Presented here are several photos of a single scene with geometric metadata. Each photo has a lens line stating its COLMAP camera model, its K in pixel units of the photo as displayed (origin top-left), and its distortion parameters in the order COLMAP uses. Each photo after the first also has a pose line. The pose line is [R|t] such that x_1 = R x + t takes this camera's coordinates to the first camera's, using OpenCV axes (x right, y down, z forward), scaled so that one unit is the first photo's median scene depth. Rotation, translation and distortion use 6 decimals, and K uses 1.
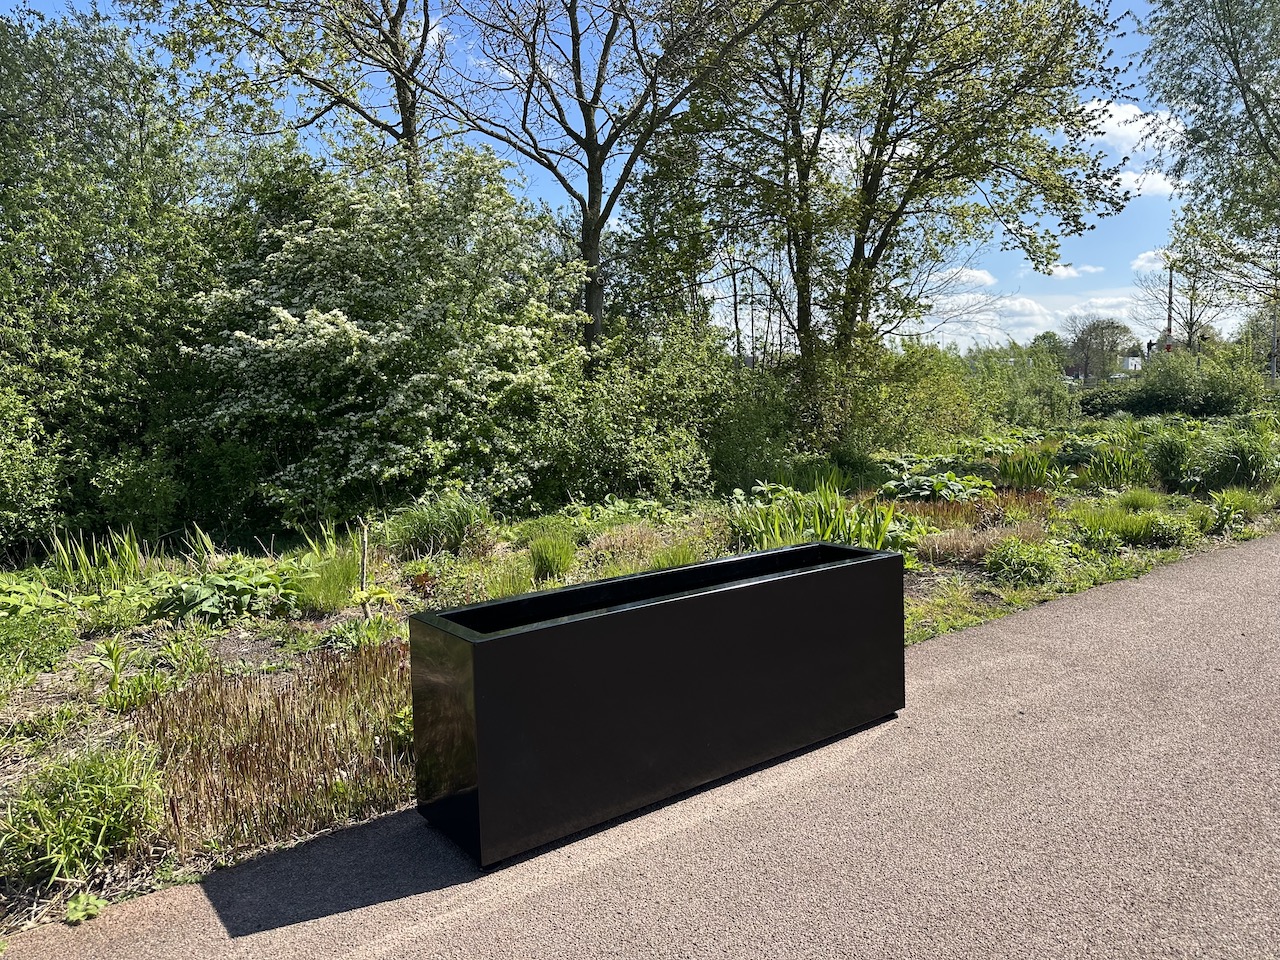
lens RADIAL K [[883.4, 0, 640.0], [0, 883.4, 480.0], [0, 0, 1]] dist [0.100386, -0.141765]
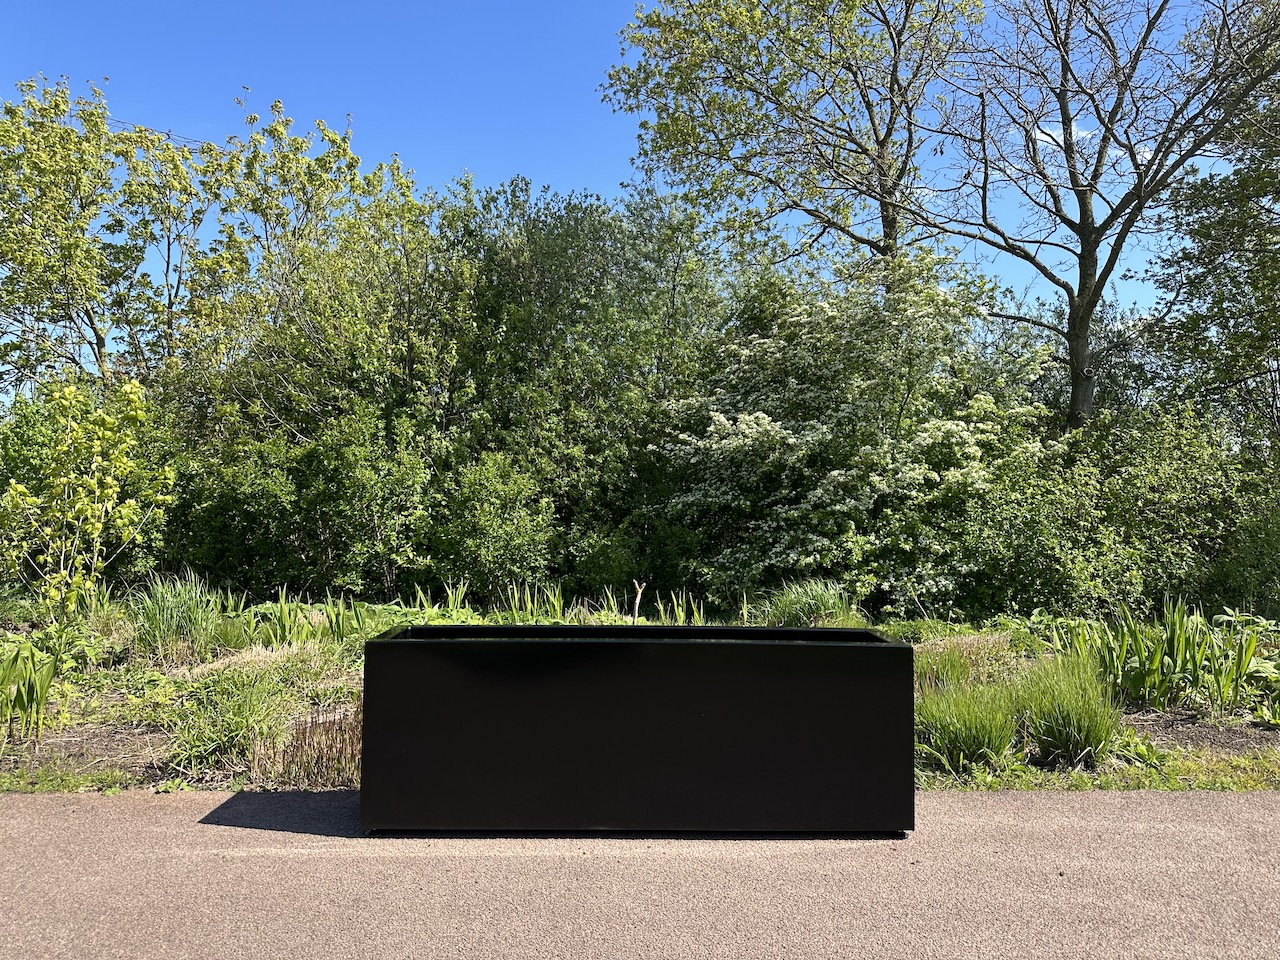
lens RADIAL K [[898.2, 0, 632.0], [0, 898.2, 488.1], [0, 0, 1]] dist [0.039596, -0.044124]
pose [[0.788121, 0.025976, -0.614972, 0.204947], [-0.091925, 0.992871, -0.075870, 0.003933], [0.608617, 0.116326, 0.784891, 0.029627]]
